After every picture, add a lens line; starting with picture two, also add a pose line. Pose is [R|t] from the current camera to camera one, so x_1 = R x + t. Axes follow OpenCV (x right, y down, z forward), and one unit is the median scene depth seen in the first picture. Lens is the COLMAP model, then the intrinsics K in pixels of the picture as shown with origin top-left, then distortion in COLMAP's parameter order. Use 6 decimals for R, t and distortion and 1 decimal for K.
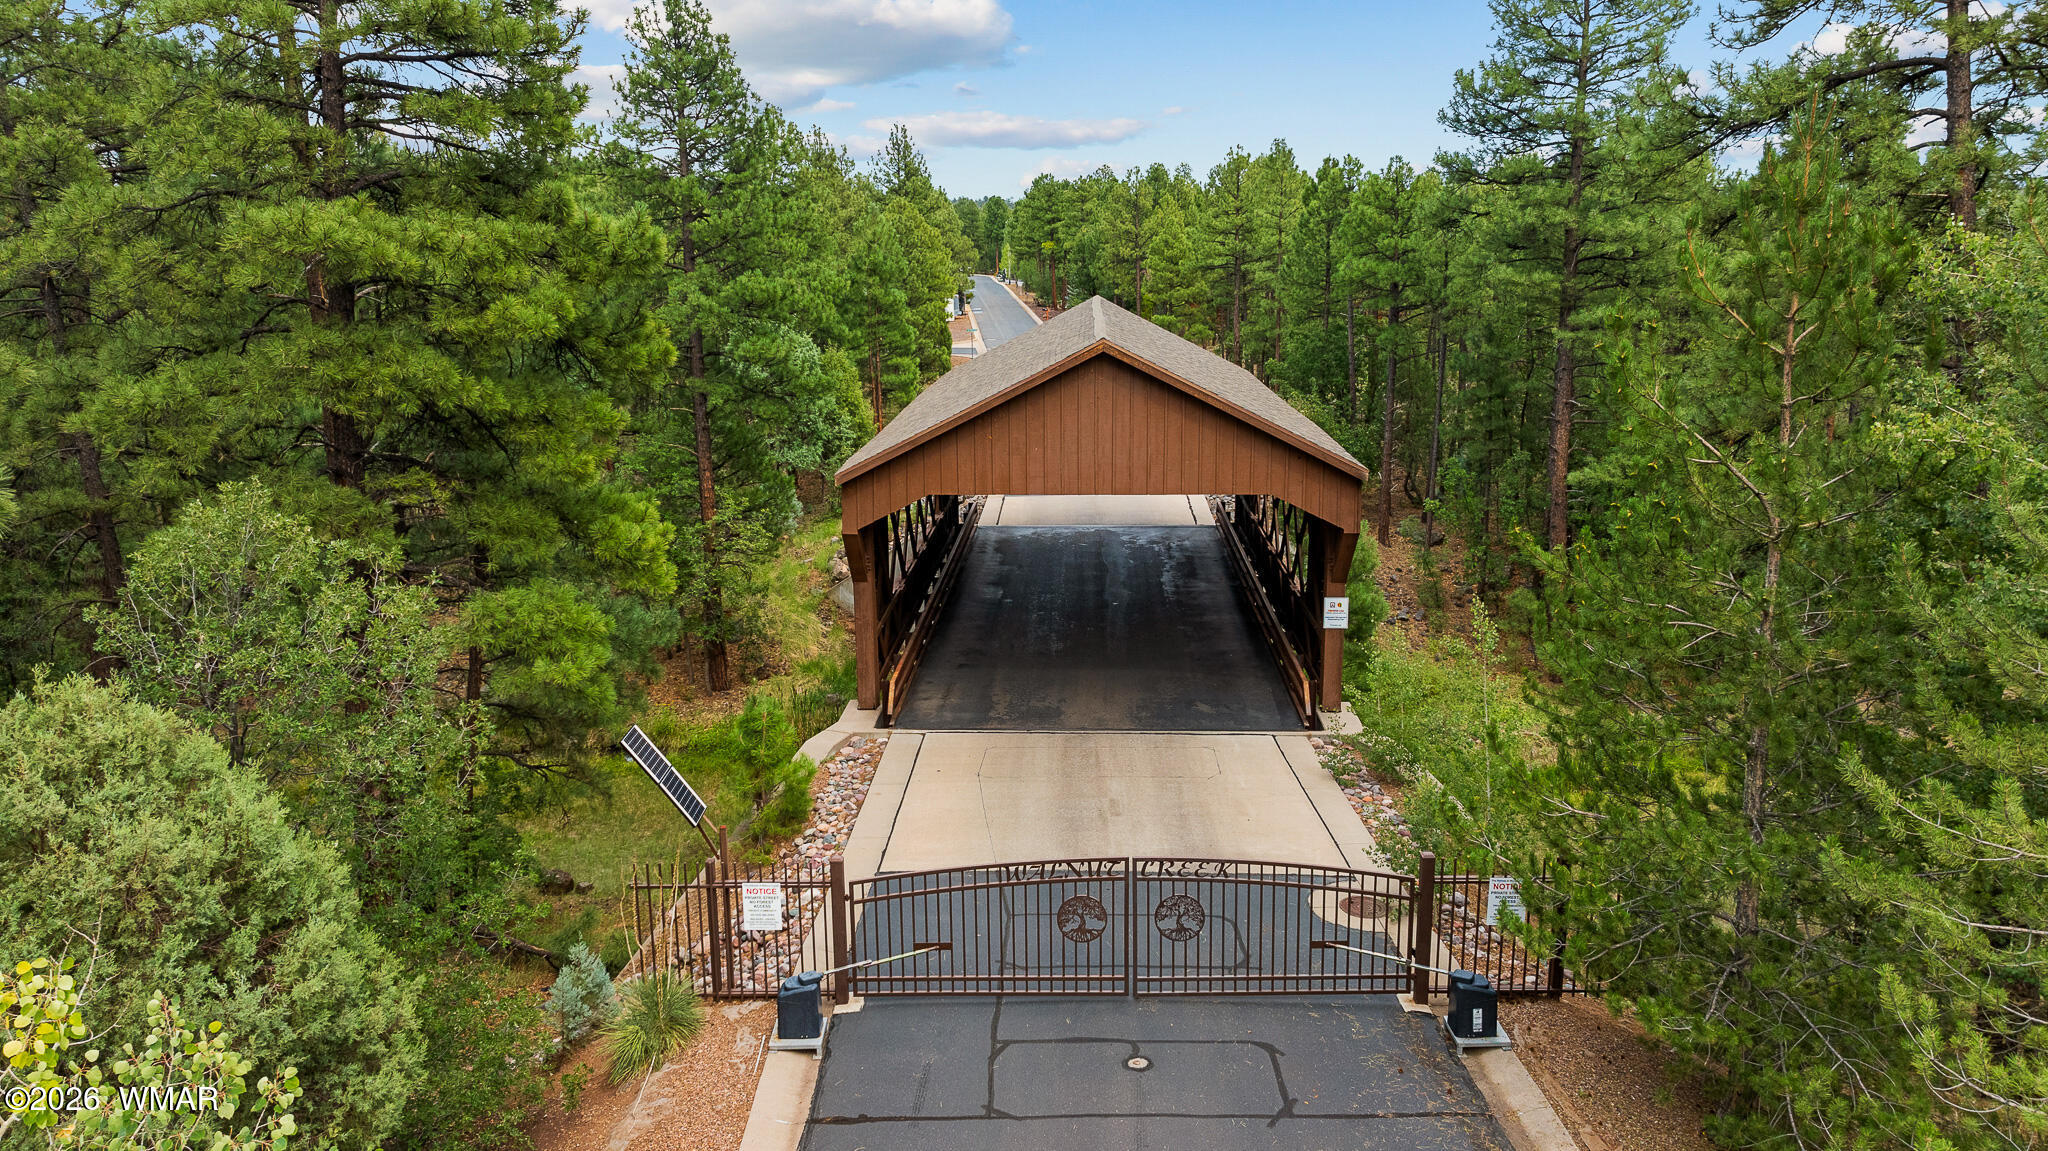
lens RADIAL K [[1437.8, 0, 1025.7], [0, 1437.8, 575.9], [0, 0, 1]] dist [-0.005056, -0.005191]
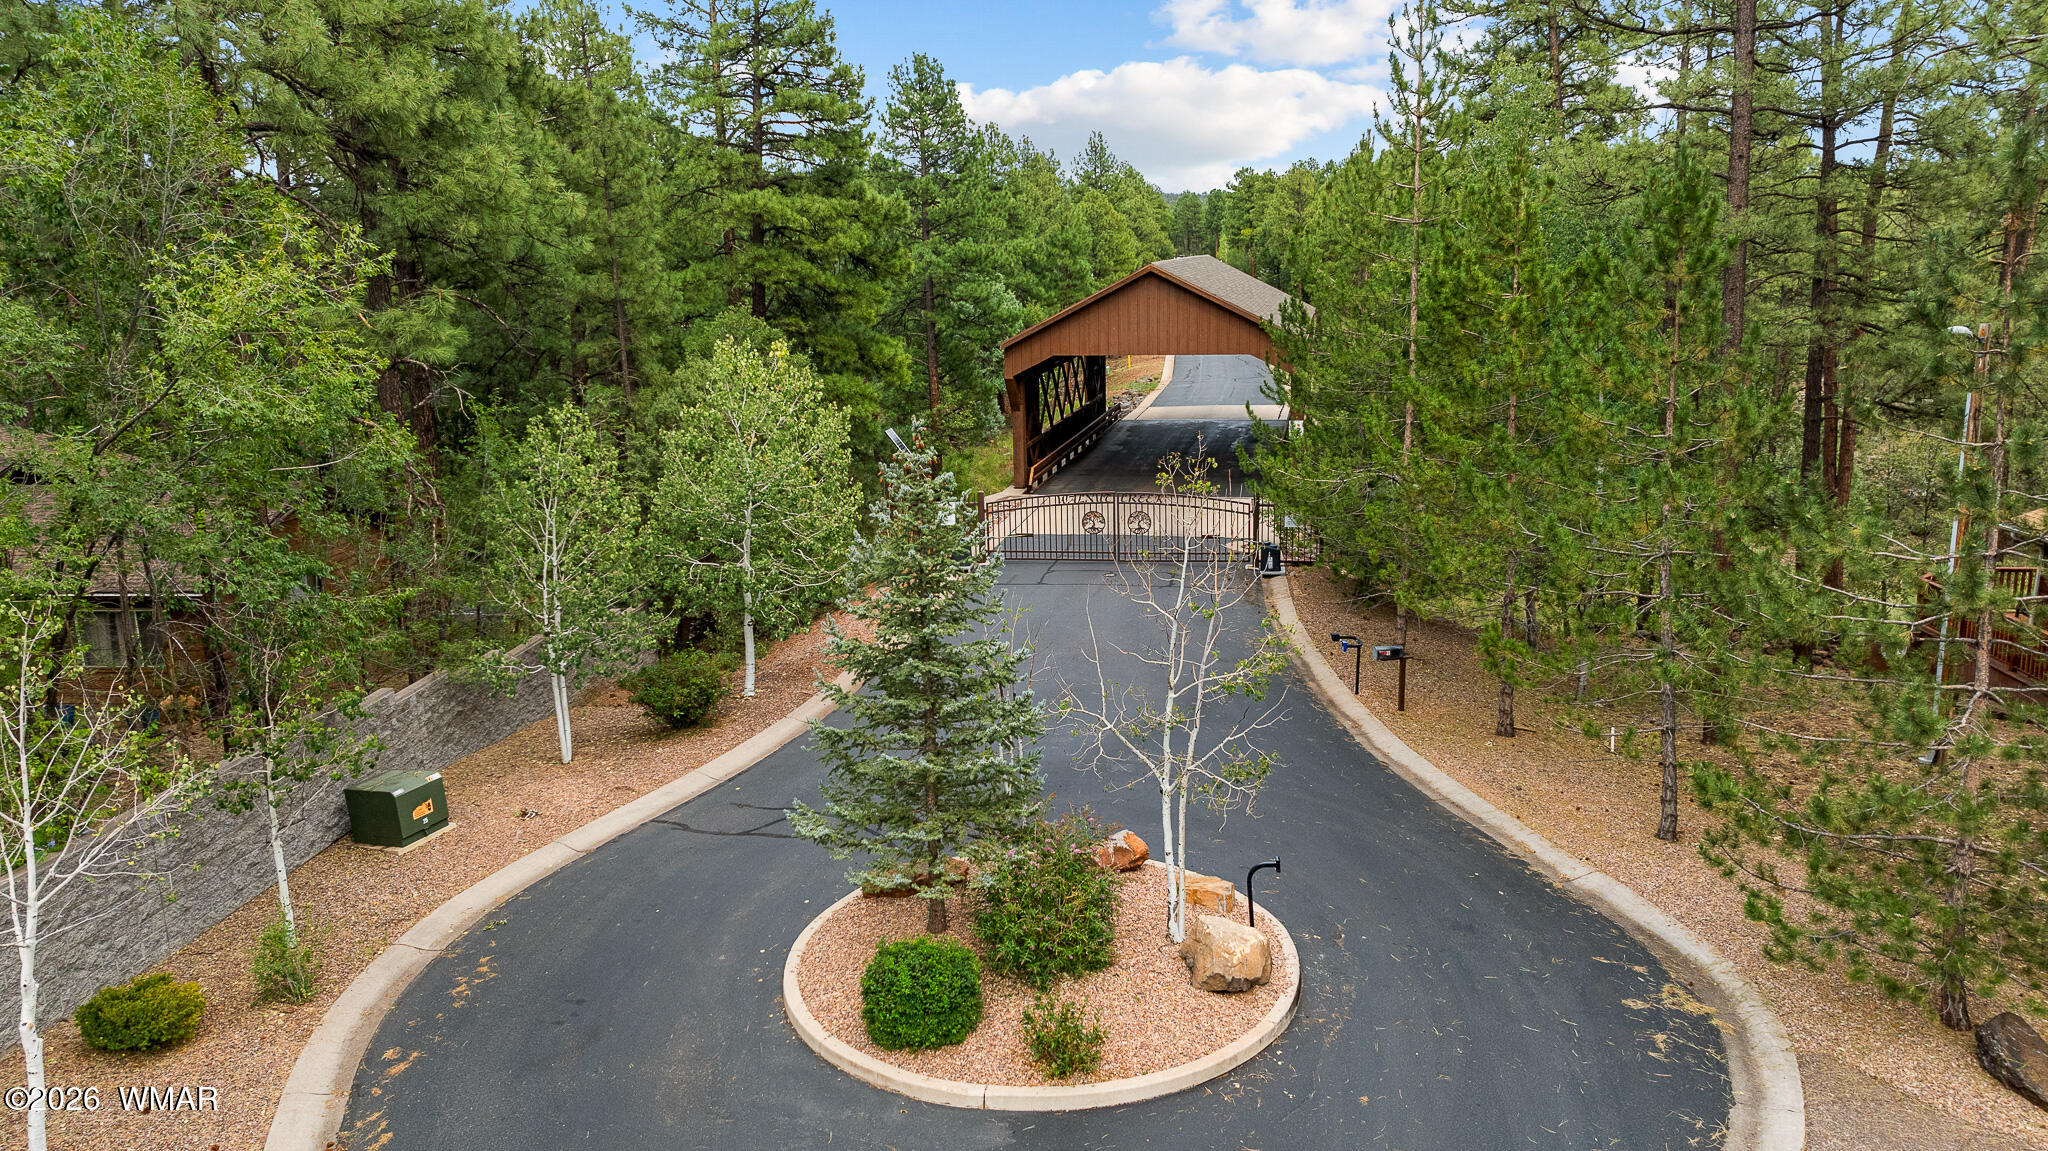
lens RADIAL K [[1437.8, 0, 1023.6], [0, 1437.8, 574.8], [0, 0, 1]] dist [-0.005056, -0.005191]
pose [[0.986549, 0.023489, -0.161771, 0.118175], [-0.023165, 0.999724, 0.003891, 0.129919], [0.161818, -0.000091, 0.986821, -0.464960]]
